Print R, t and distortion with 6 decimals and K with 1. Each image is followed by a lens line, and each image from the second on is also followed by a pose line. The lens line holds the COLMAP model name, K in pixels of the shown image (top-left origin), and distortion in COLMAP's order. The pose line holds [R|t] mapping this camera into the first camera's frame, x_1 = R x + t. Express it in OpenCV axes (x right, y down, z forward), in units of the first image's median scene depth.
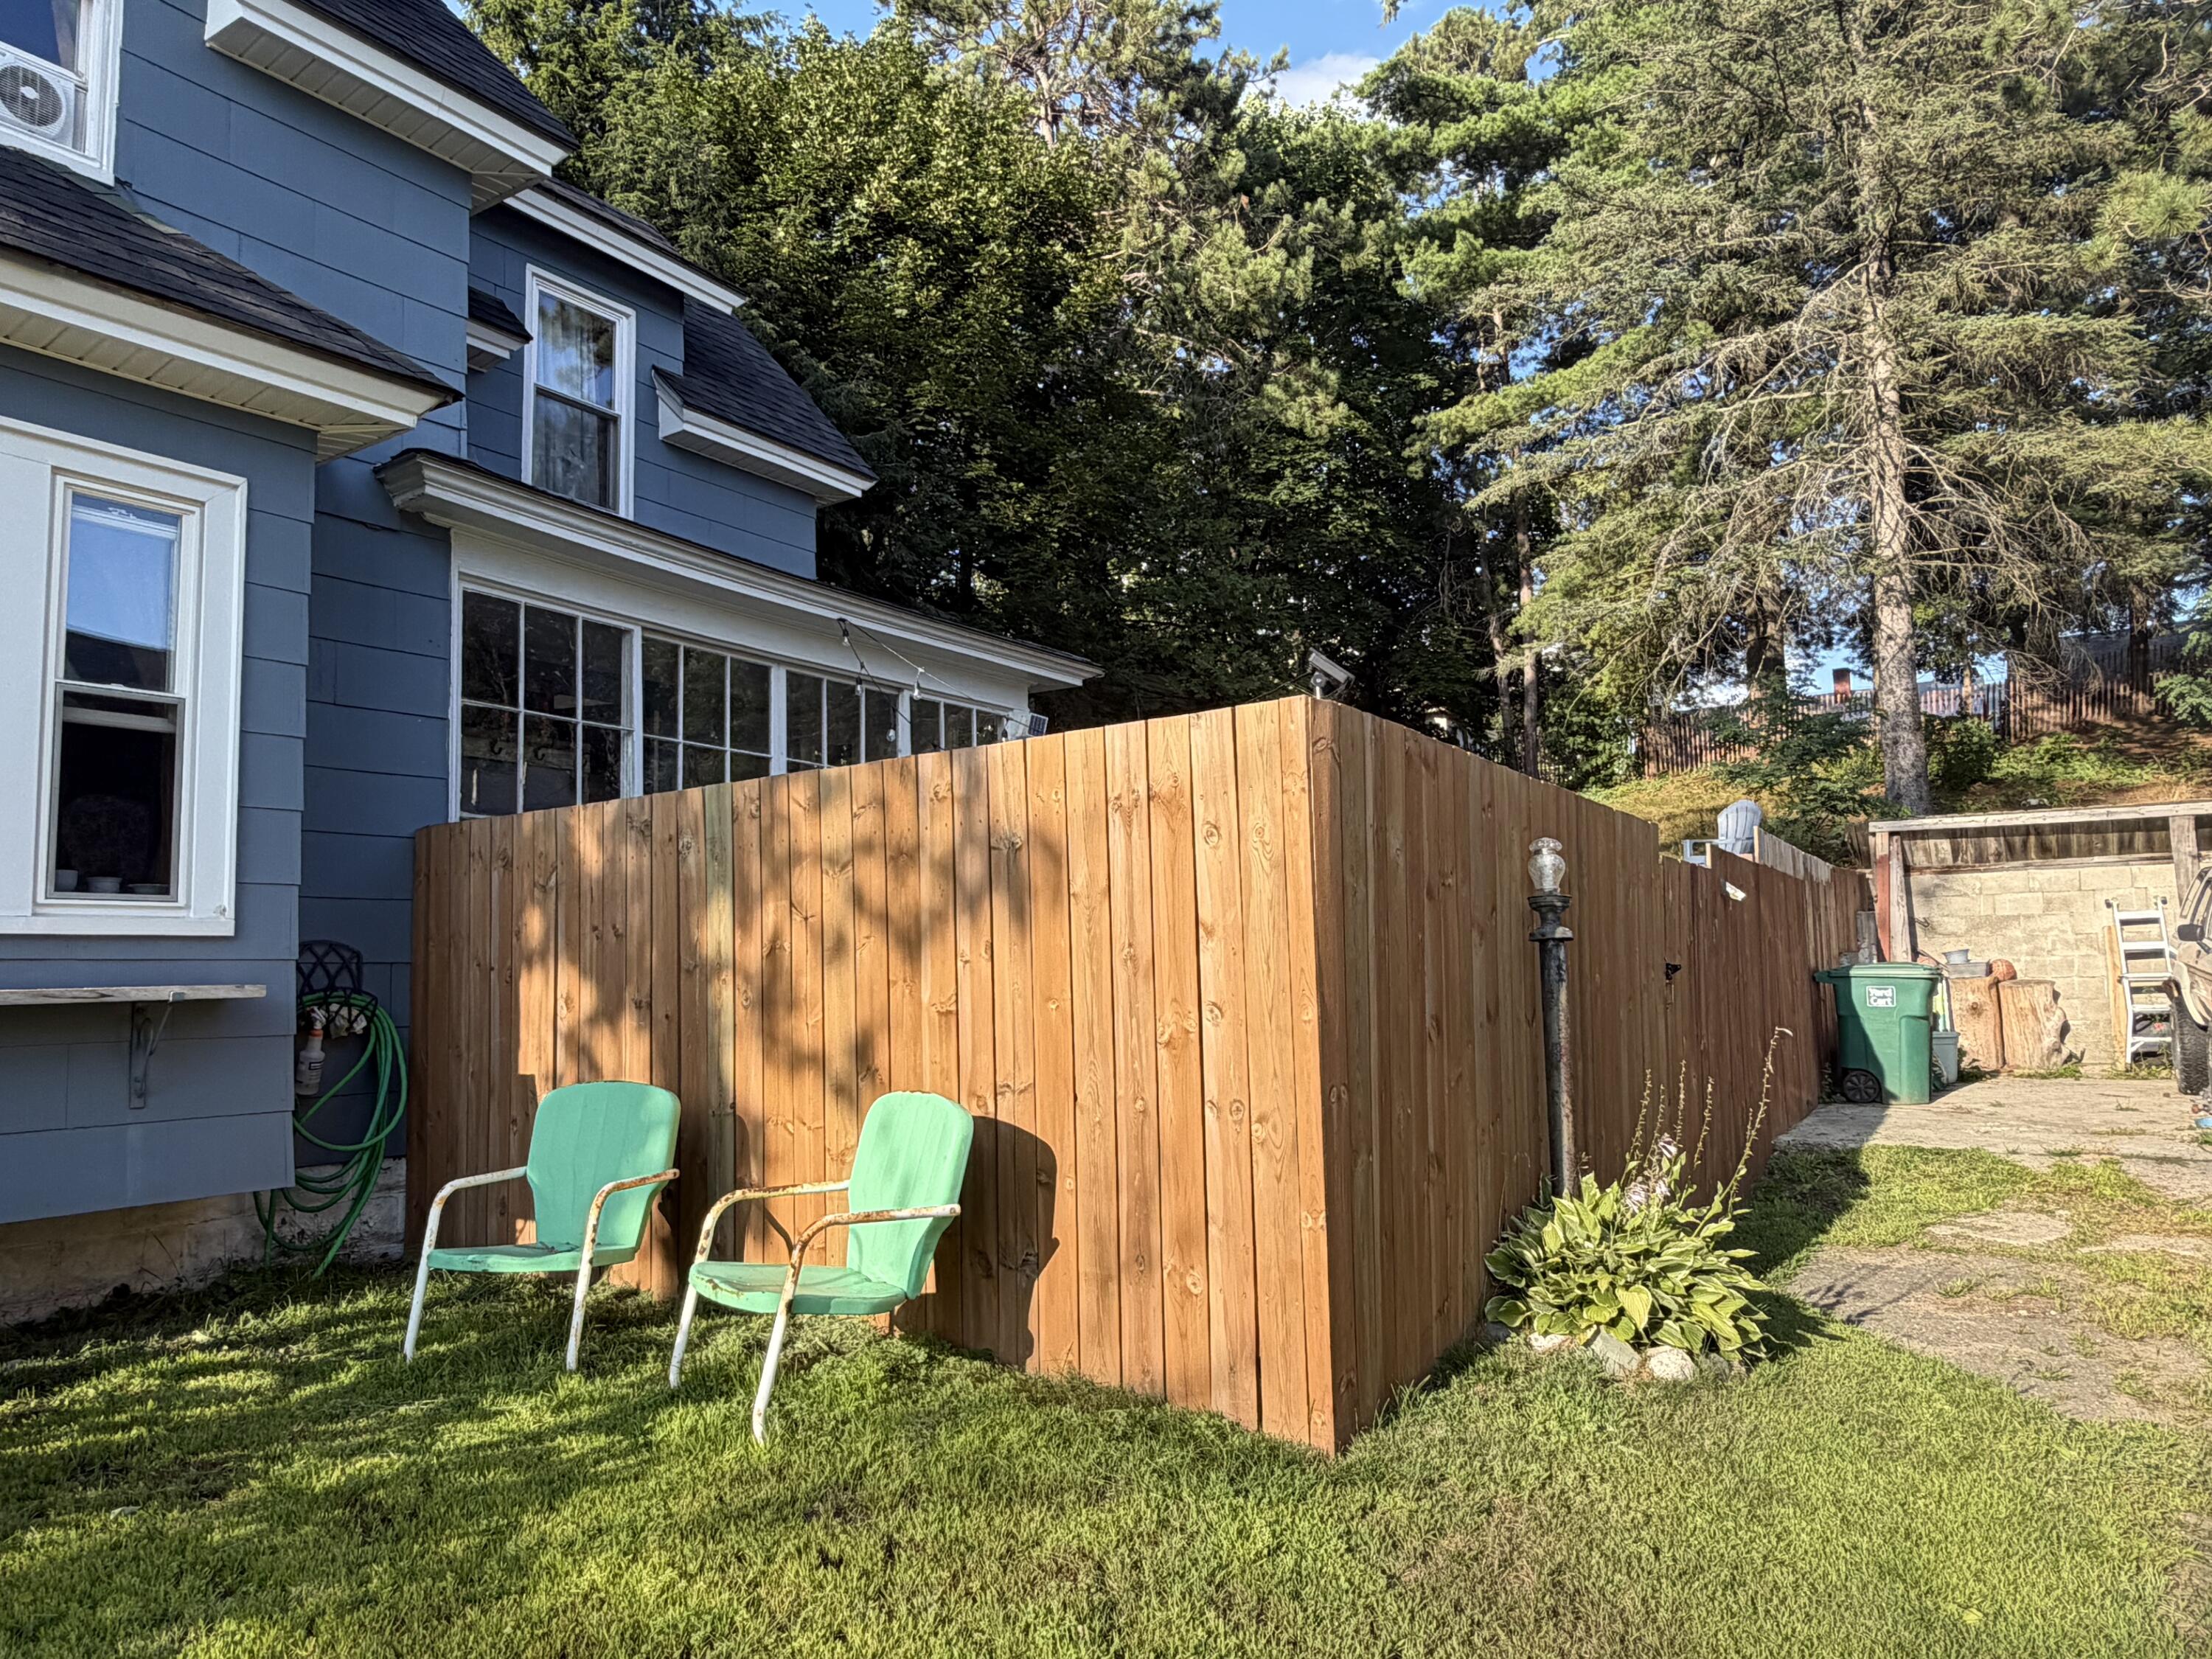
lens RADIAL K [[1492.8, 0, 1024.1], [0, 1492.8, 818.3], [0, 0, 1]] dist [-0.000453, -0.003541]
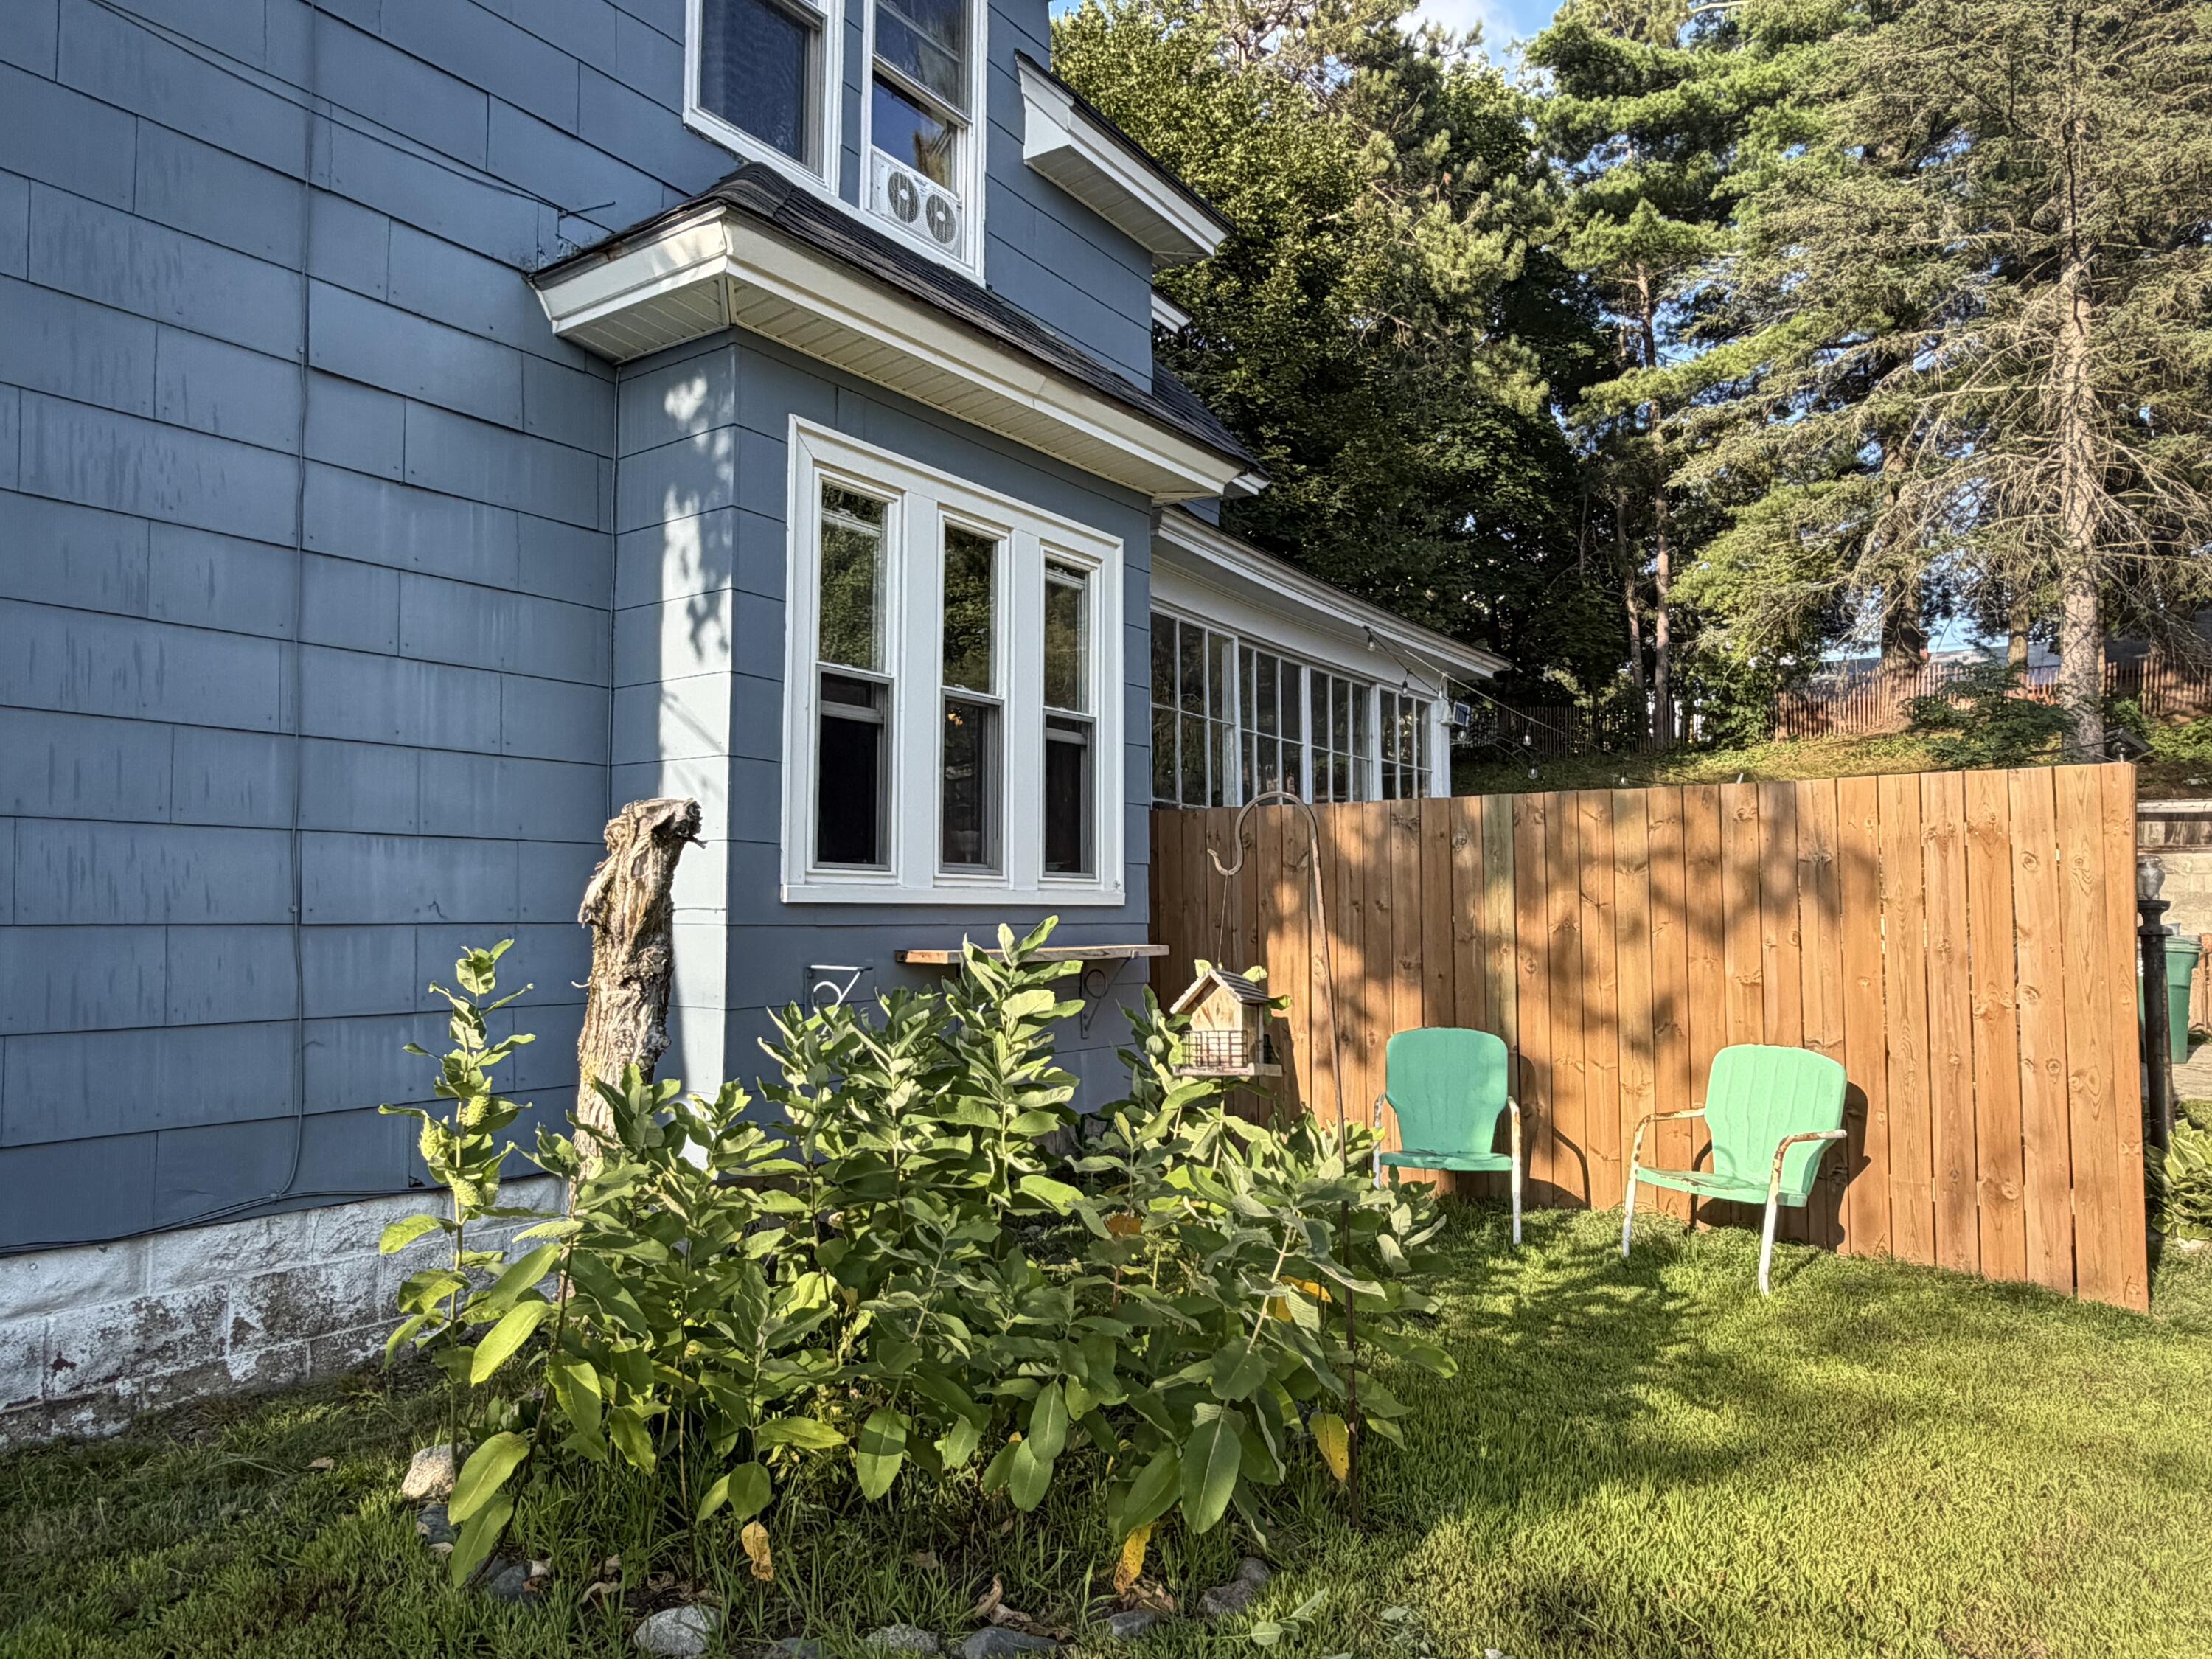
lens RADIAL K [[1492.8, 0, 1011.0], [0, 1492.8, 820.7], [0, 0, 1]] dist [-0.000453, -0.003541]
pose [[0.999613, 0.027118, -0.006166, -0.166023], [-0.026774, 0.998376, 0.050289, -0.014685], [0.007520, -0.050105, 0.998716, -0.072368]]
